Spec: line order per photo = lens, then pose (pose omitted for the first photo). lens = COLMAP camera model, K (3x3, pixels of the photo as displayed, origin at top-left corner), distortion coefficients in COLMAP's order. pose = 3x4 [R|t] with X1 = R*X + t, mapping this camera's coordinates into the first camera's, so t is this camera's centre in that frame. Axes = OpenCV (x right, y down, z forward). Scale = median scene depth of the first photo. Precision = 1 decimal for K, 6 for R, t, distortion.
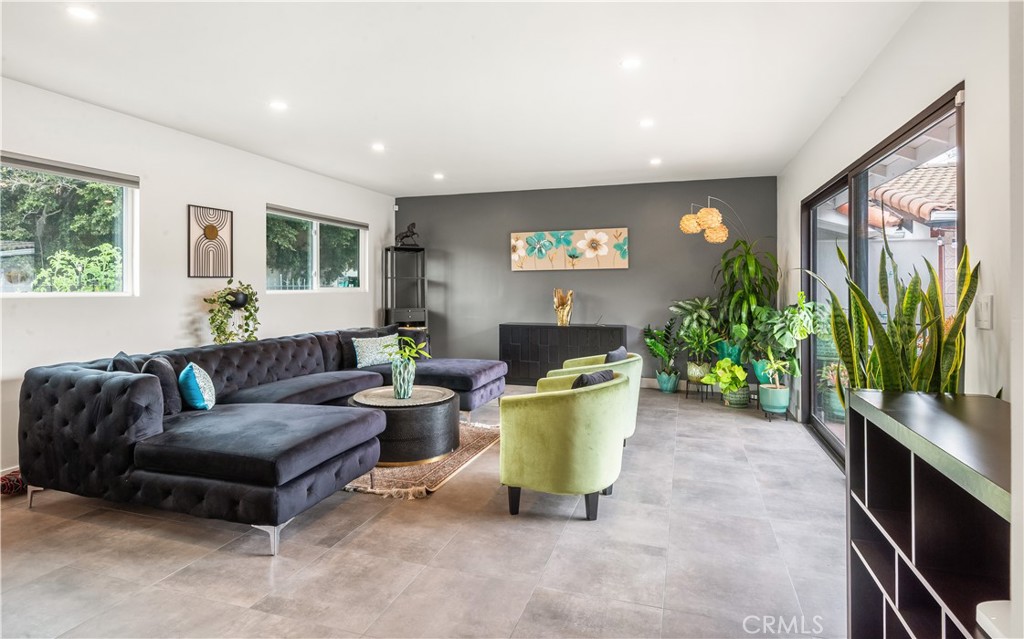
lens RADIAL K [[533.1, 0, 514.7], [0, 533.1, 283.2], [0, 0, 1]] dist [0.000670, -0.000116]
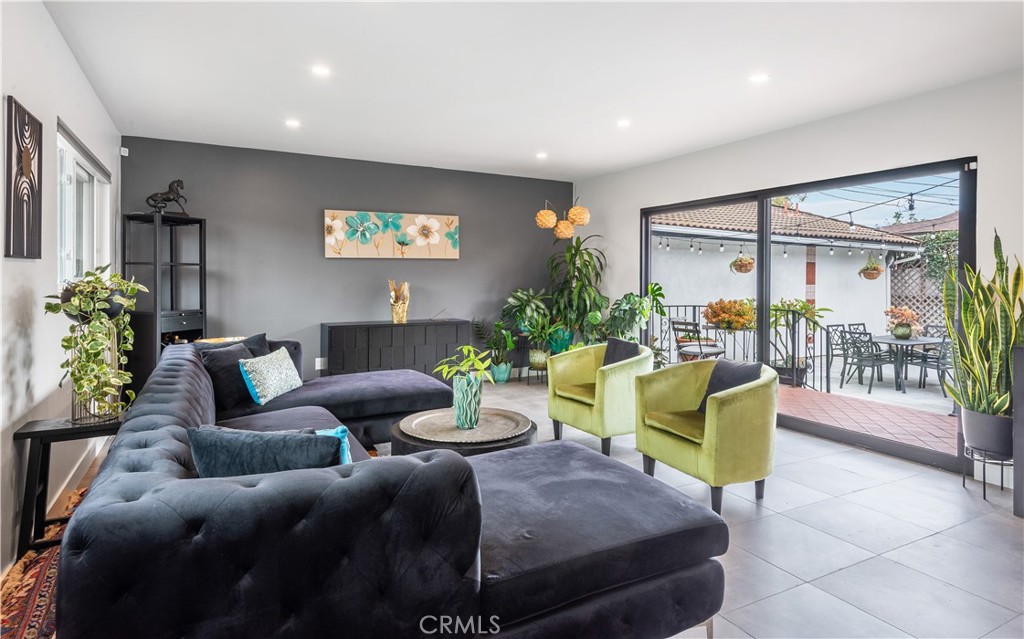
lens RADIAL K [[550.1, 0, 503.5], [0, 550.1, 294.7], [0, 0, 1]] dist [0.025780, -0.031888]
pose [[0.696979, -0.019831, 0.716817, -0.466975], [-0.006870, 0.999387, 0.034328, 0.001826], [-0.717059, -0.028851, 0.696415, 0.274191]]
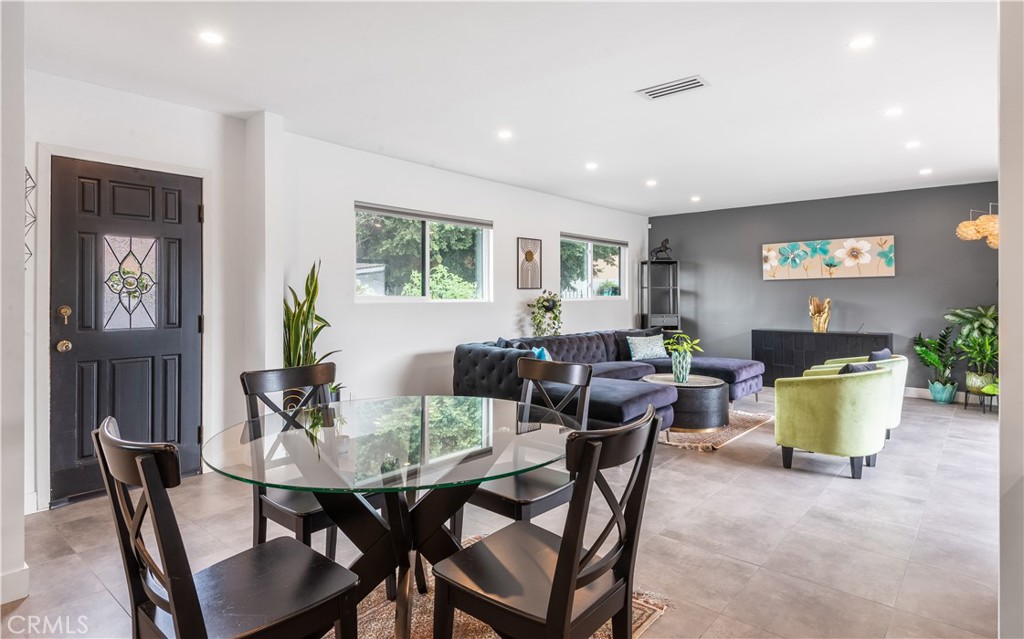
lens RADIAL K [[550.1, 0, 503.5], [0, 550.1, 294.7], [0, 0, 1]] dist [0.025780, -0.031888]
pose [[0.916372, -0.002730, -0.400318, -0.045389], [0.004881, 0.999979, 0.004354, -0.001591], [0.400297, -0.005944, 0.916366, -0.249095]]
